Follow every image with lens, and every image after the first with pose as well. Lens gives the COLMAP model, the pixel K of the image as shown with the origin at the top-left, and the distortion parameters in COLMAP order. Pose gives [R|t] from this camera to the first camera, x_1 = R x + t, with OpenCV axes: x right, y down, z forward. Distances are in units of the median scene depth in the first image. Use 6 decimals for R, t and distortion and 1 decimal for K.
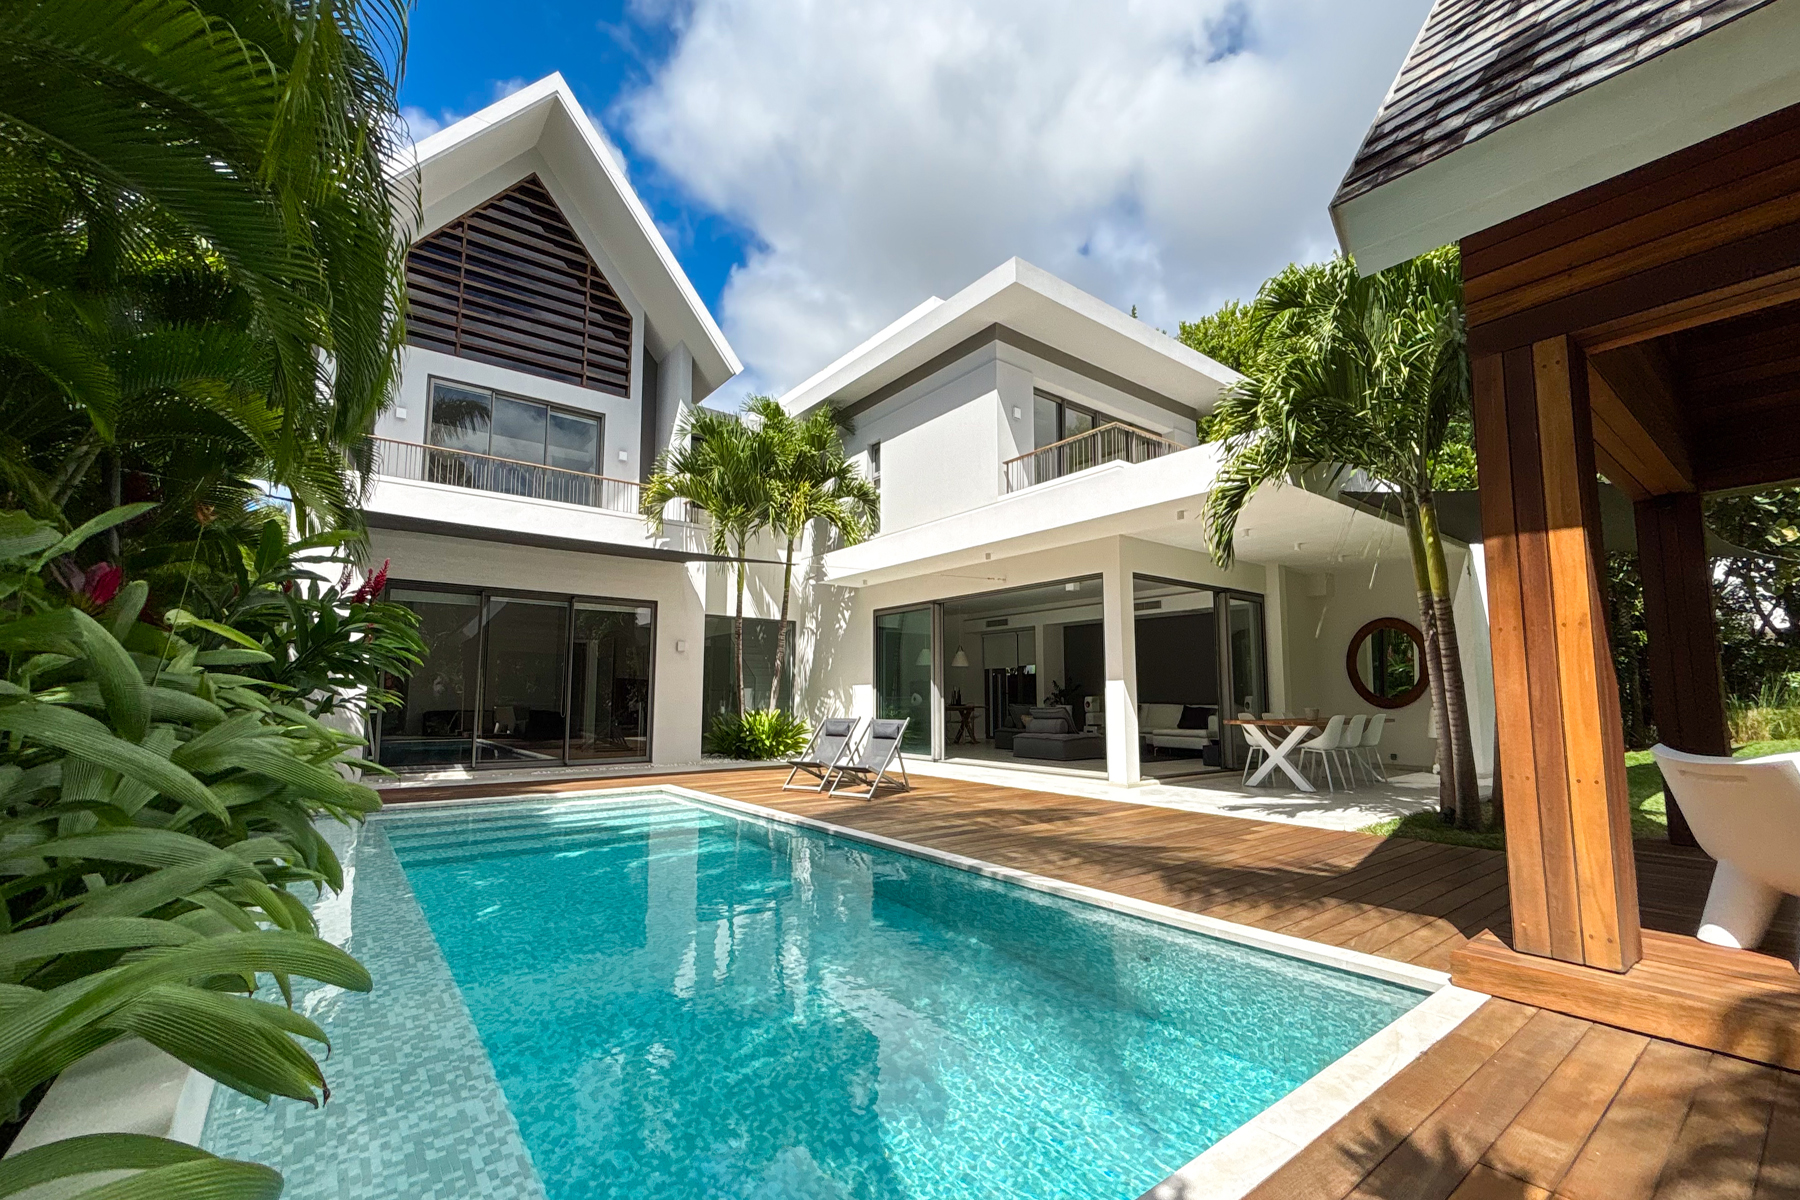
lens RADIAL K [[733.0, 0, 896.6], [0, 733.0, 629.2], [0, 0, 1]] dist [-0.000400, -0.000068]
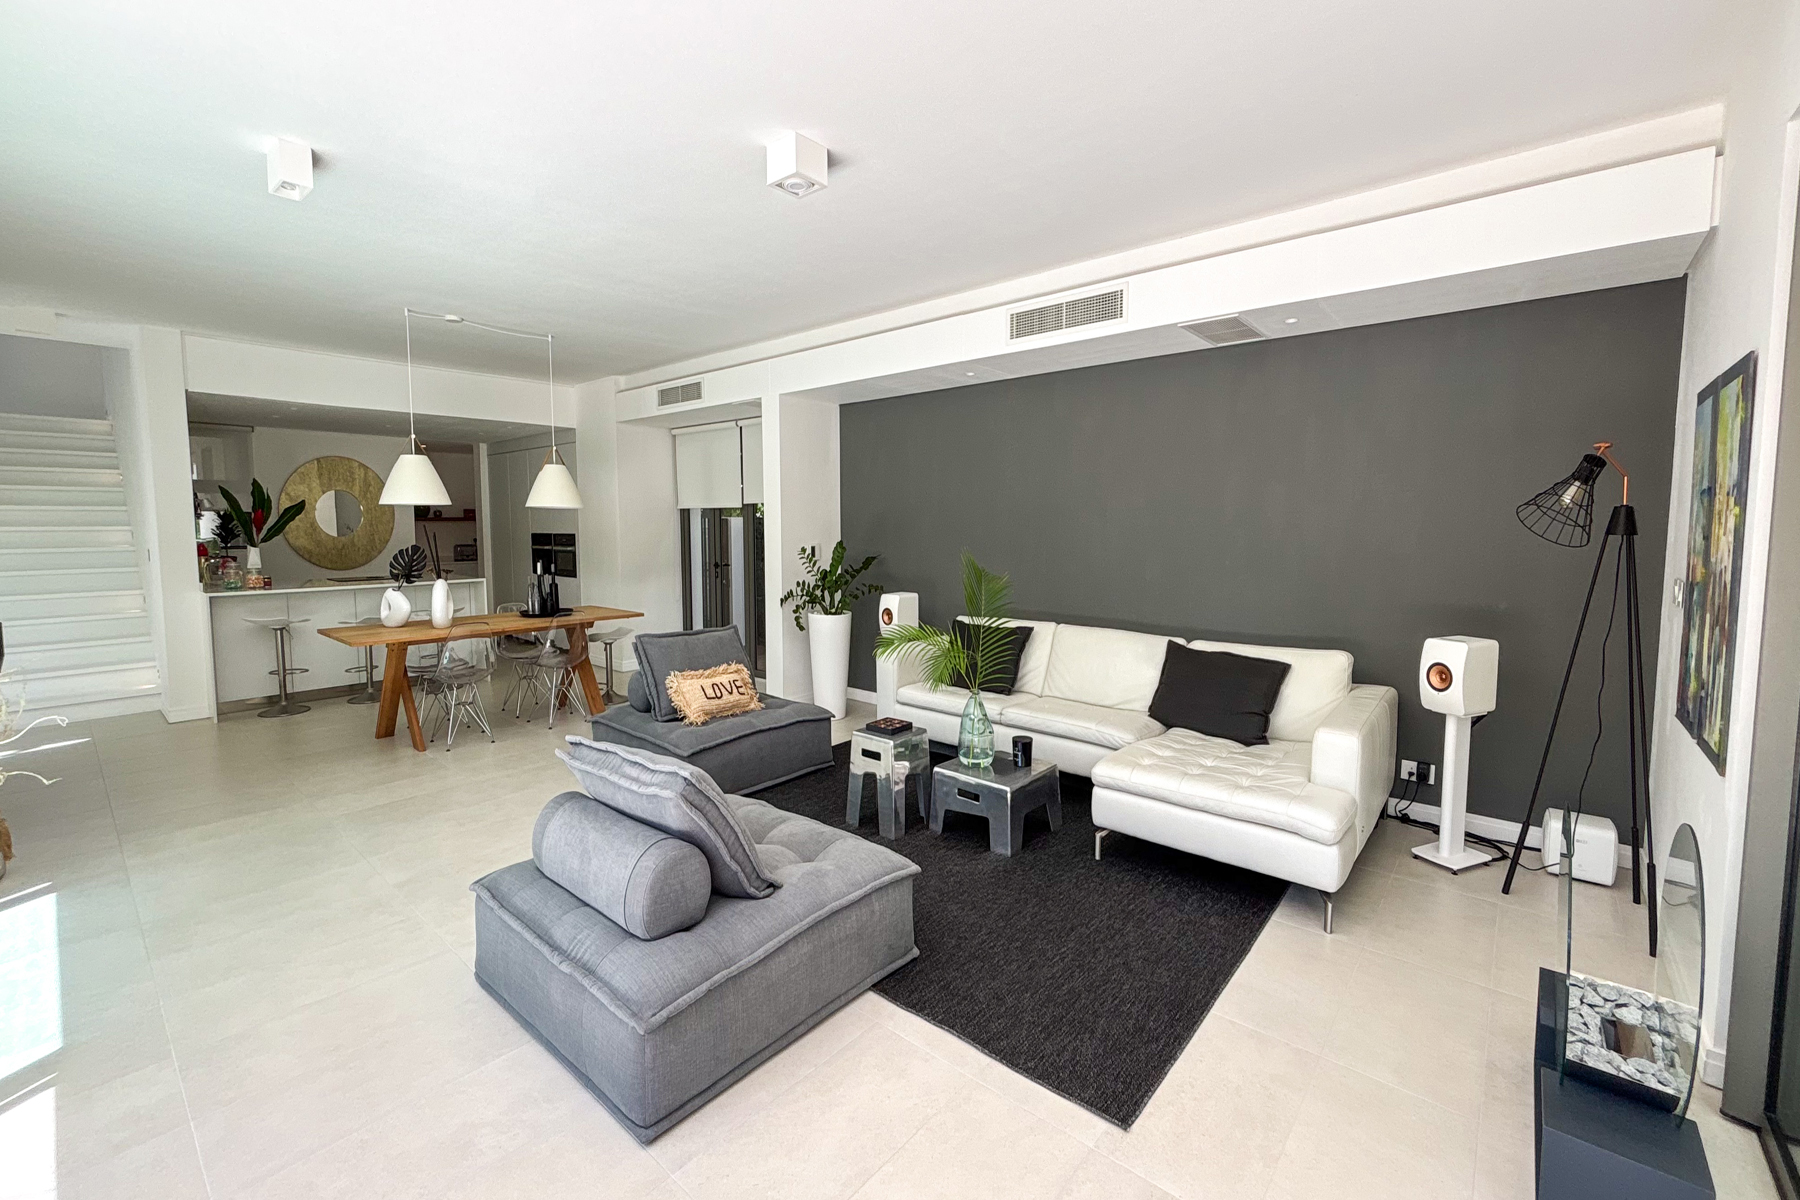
lens RADIAL K [[743.4, 0, 889.6], [0, 743.4, 578.7], [0, 0, 1]] dist [0.015437, -0.000236]
pose [[0.983103, -0.018484, 0.182116, 0.225682], [-0.013040, 0.985289, 0.170396, 0.025696], [-0.182587, -0.169892, 0.968400, 0.748471]]
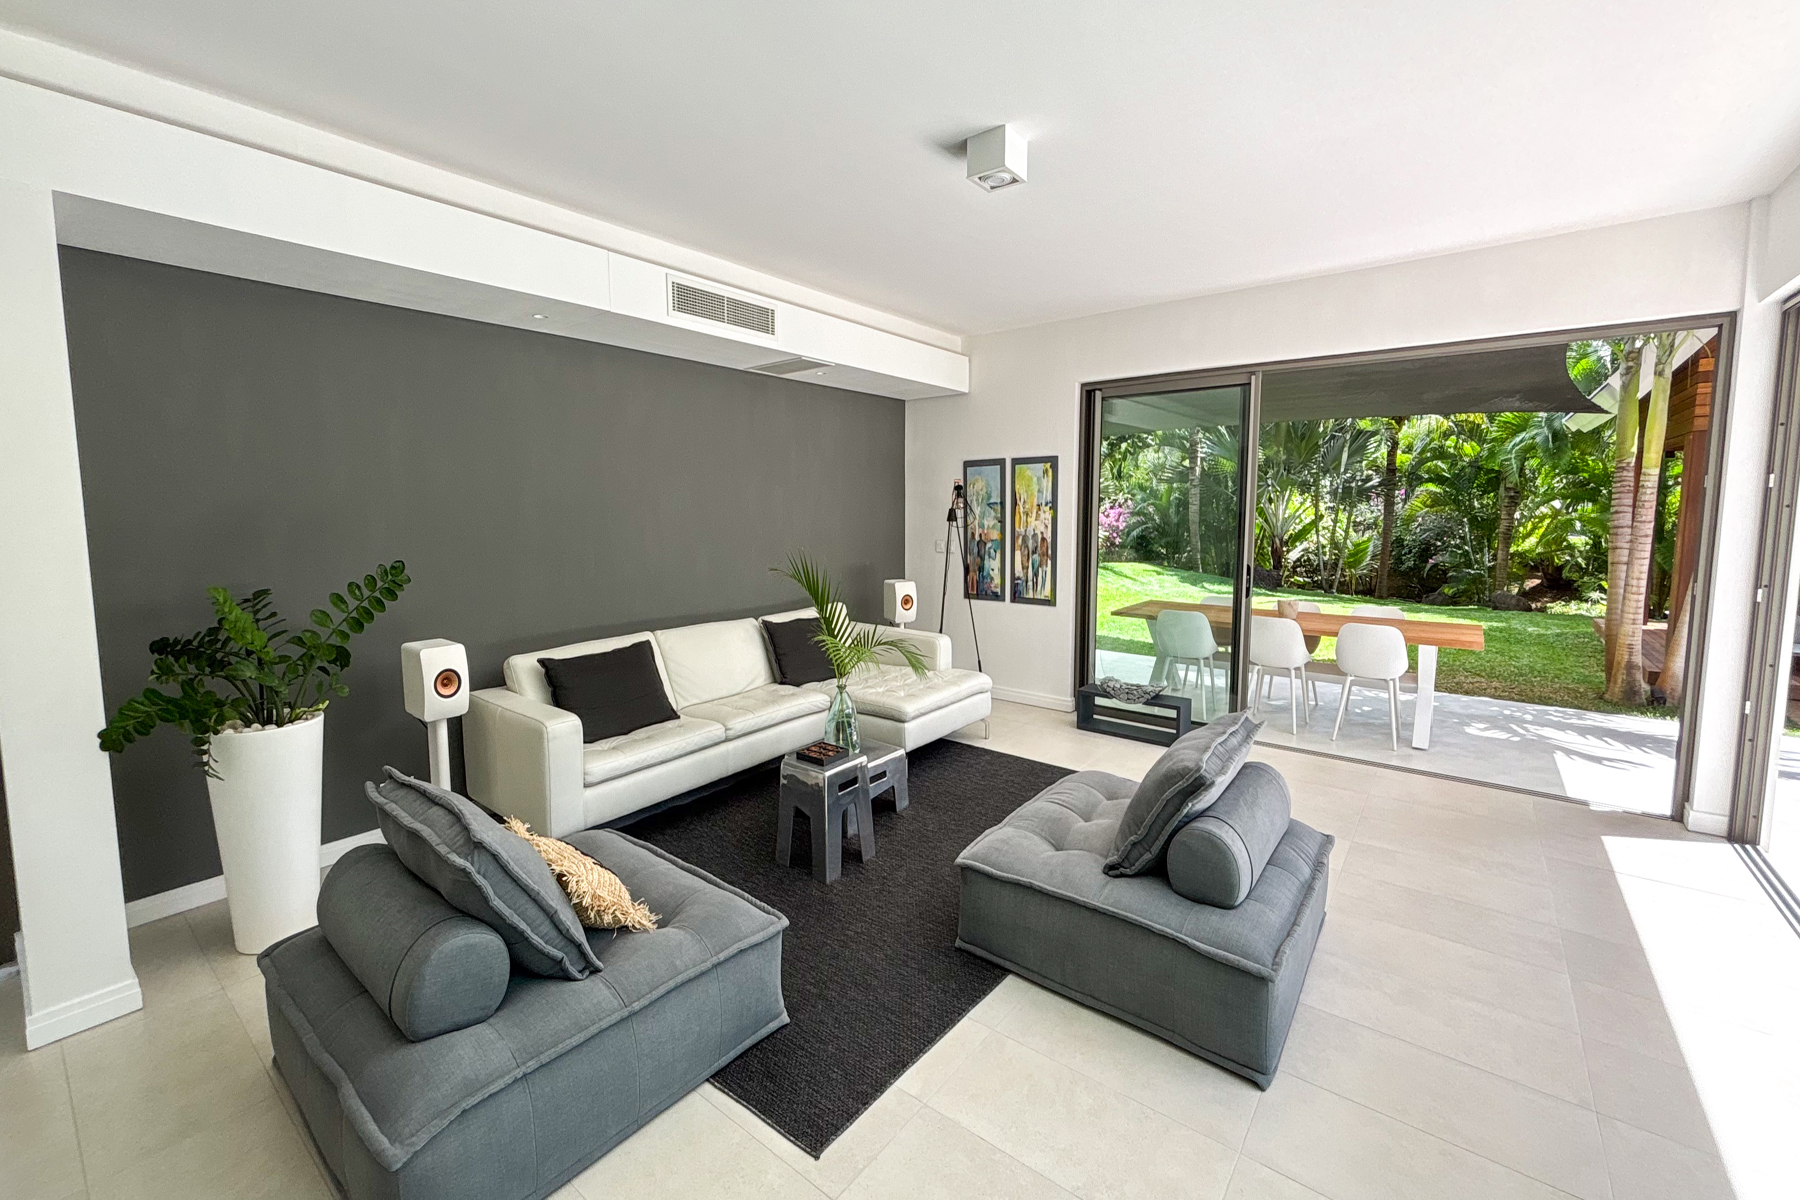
lens RADIAL K [[743.4, 0, 889.6], [0, 743.4, 578.7], [0, 0, 1]] dist [0.015437, -0.000236]
pose [[-0.230759, -0.086335, 0.969173, 0.021812], [-0.081278, 0.994285, 0.069220, 0.054429], [-0.969610, -0.062800, -0.236458, 1.075423]]
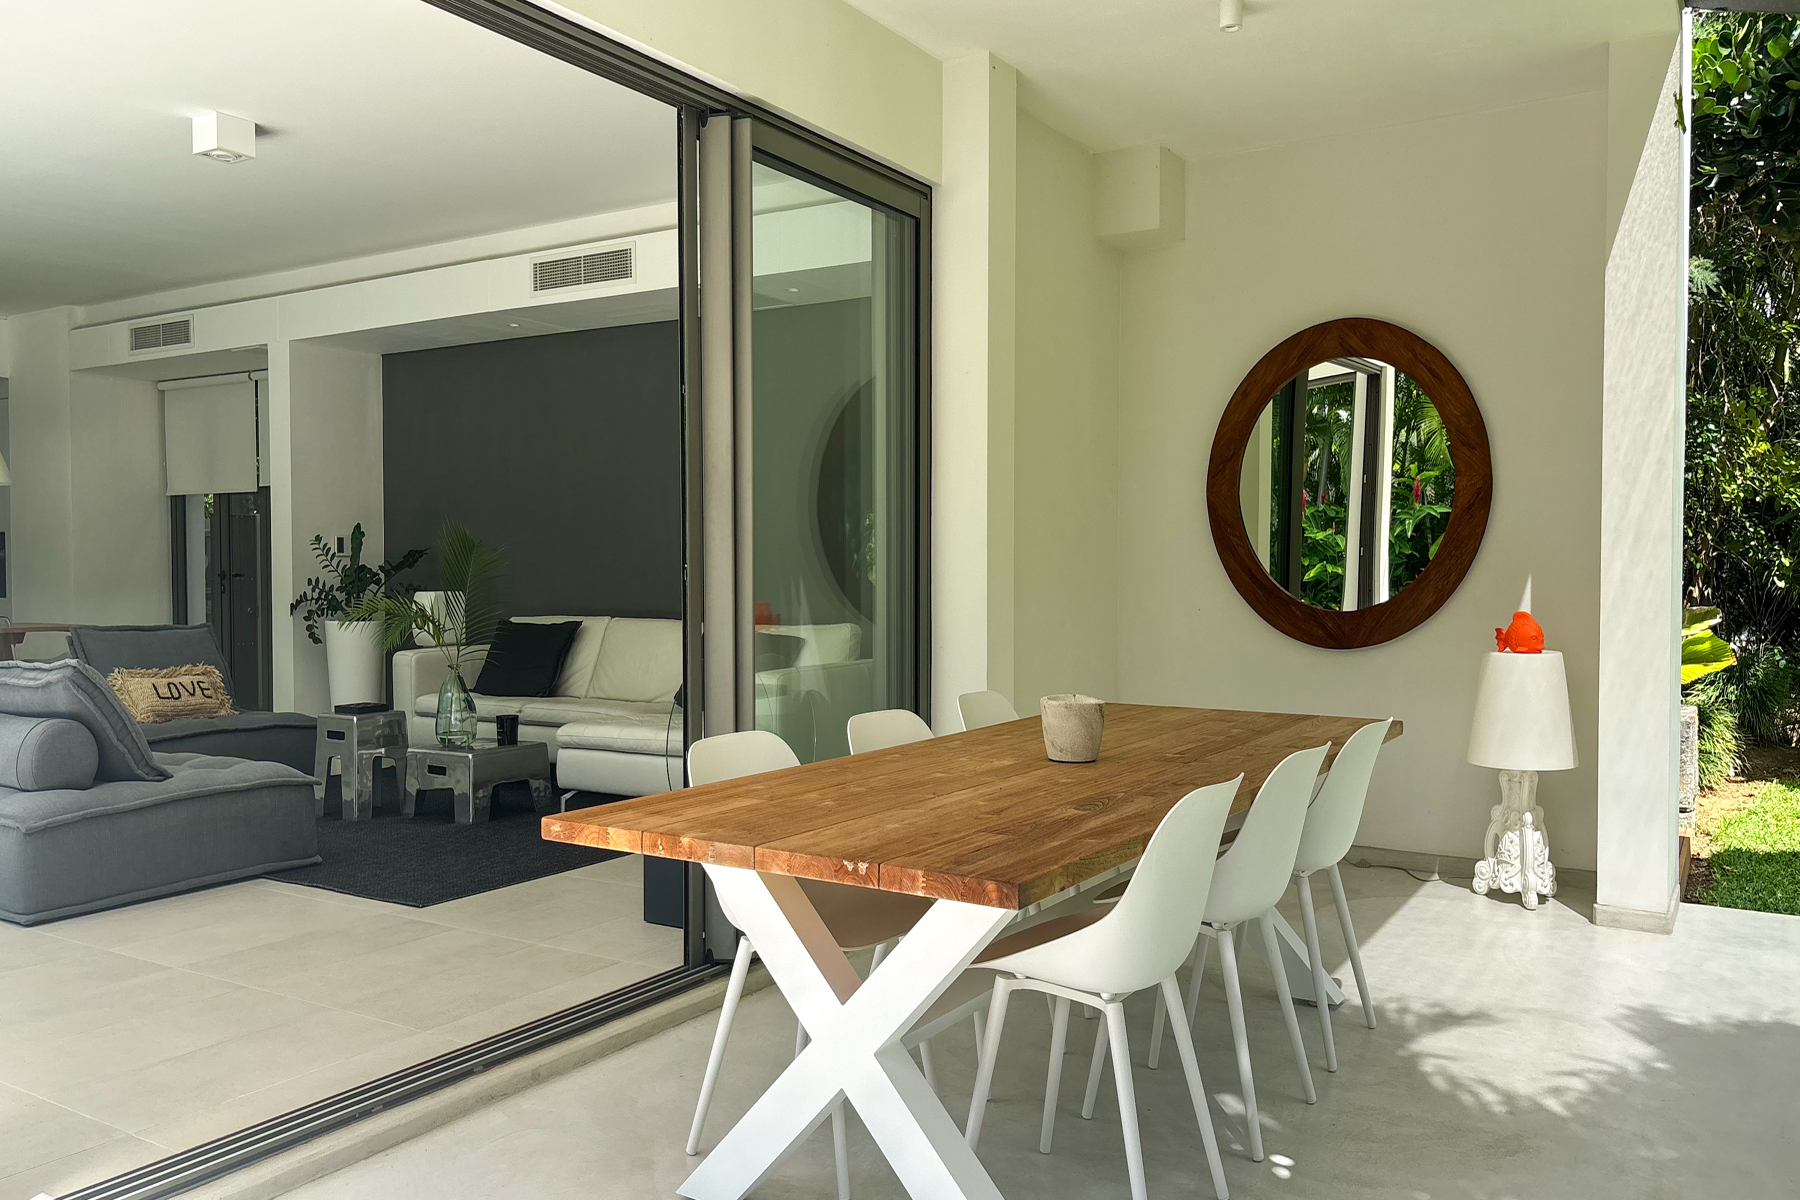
lens RADIAL K [[1371.3, 0, 902.8], [0, 1371.3, 599.6], [0, 0, 1]] dist [0.003847, -0.001790]
pose [[0.937814, -0.011483, 0.346947, 0.290108], [-0.030908, 0.992721, 0.116404, 0.030302], [-0.345759, -0.119889, 0.930633, 0.496276]]
